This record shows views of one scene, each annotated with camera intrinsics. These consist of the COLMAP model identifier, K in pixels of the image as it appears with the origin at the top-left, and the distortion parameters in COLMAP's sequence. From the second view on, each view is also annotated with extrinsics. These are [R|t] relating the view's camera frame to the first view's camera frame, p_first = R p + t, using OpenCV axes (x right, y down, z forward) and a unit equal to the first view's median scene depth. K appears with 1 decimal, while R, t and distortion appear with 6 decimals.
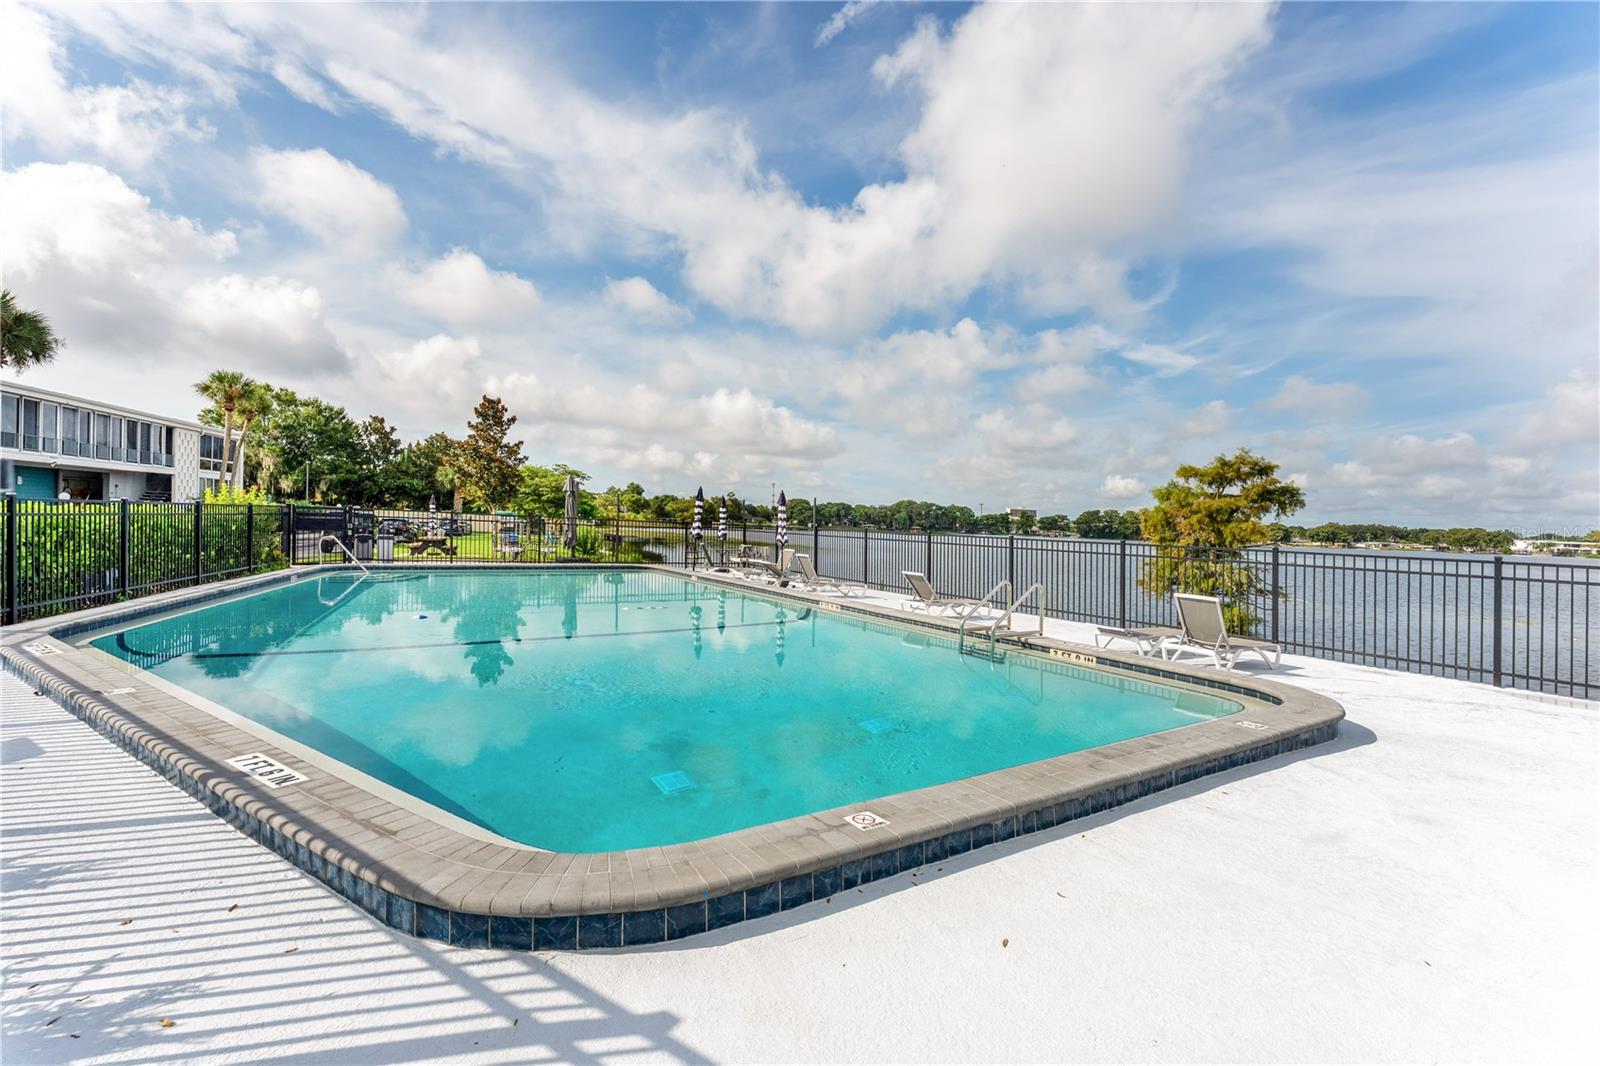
lens RADIAL K [[661.1, 0, 785.4], [0, 661.1, 519.2], [0, 0, 1]] dist [-0.001235, -0.000314]
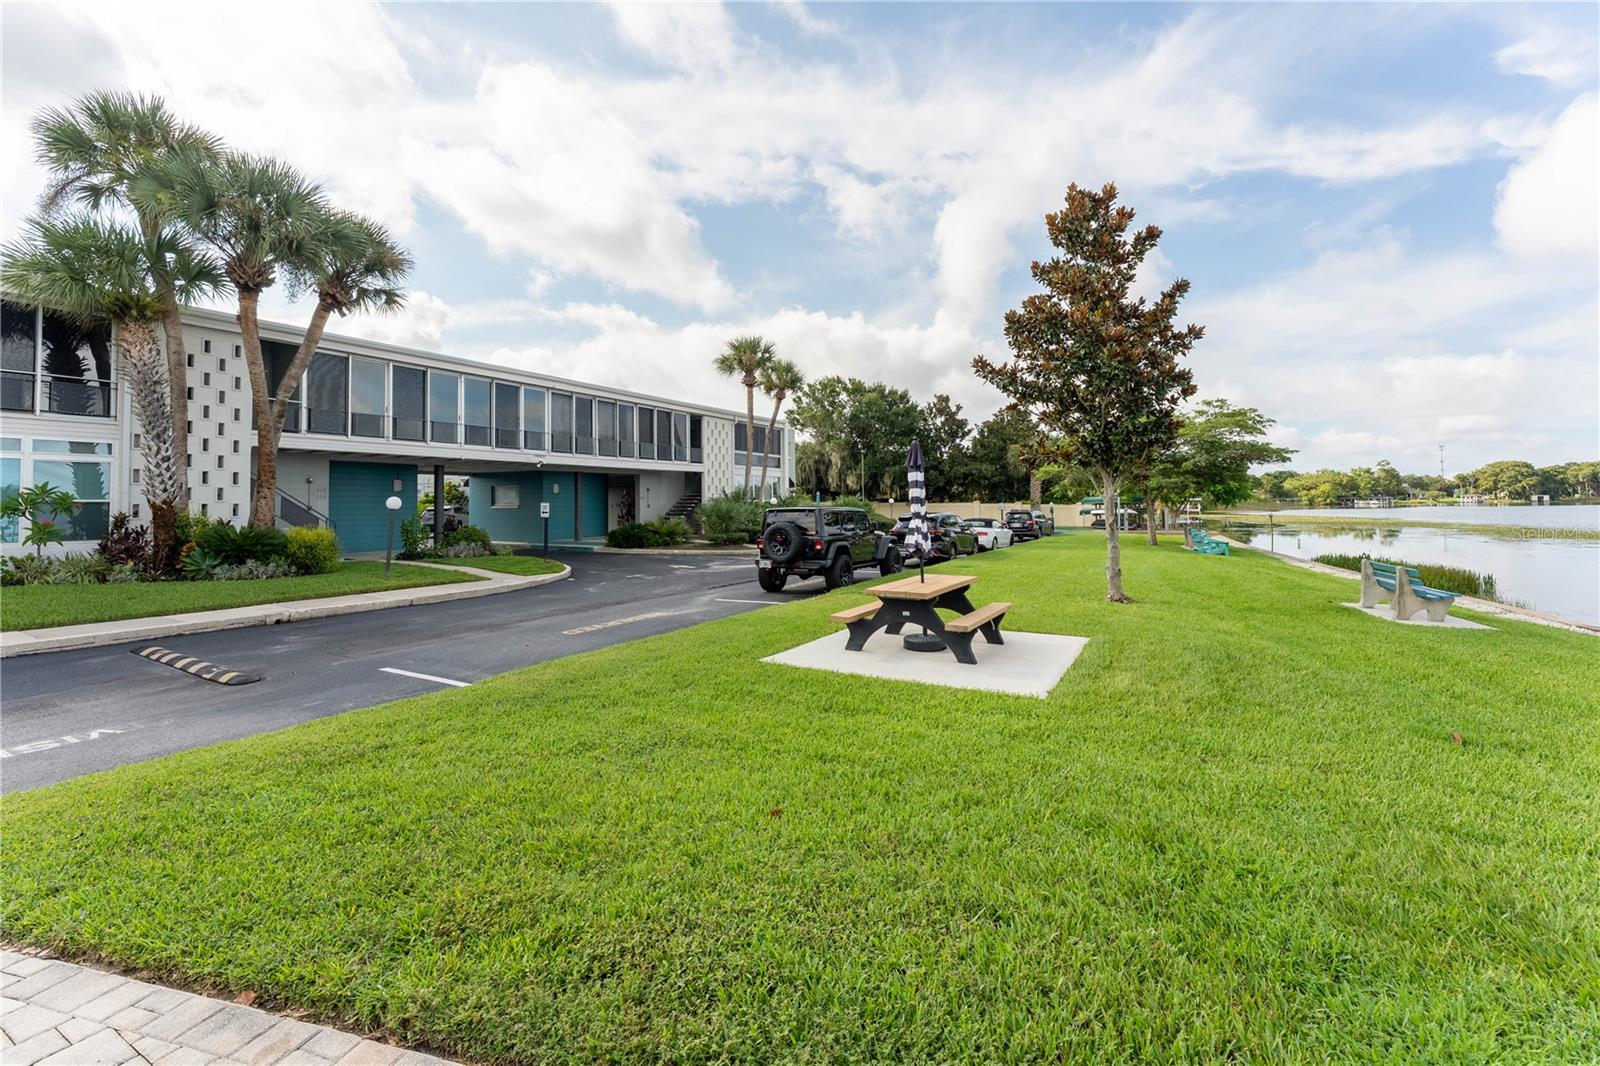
lens RADIAL K [[661.1, 0, 785.4], [0, 661.1, 519.2], [0, 0, 1]] dist [-0.001235, -0.000314]
pose [[0.673758, -0.031234, -0.738292, -0.233024], [0.042315, 0.999098, -0.003652, -0.000505], [0.737740, -0.028780, 0.674471, 0.493078]]
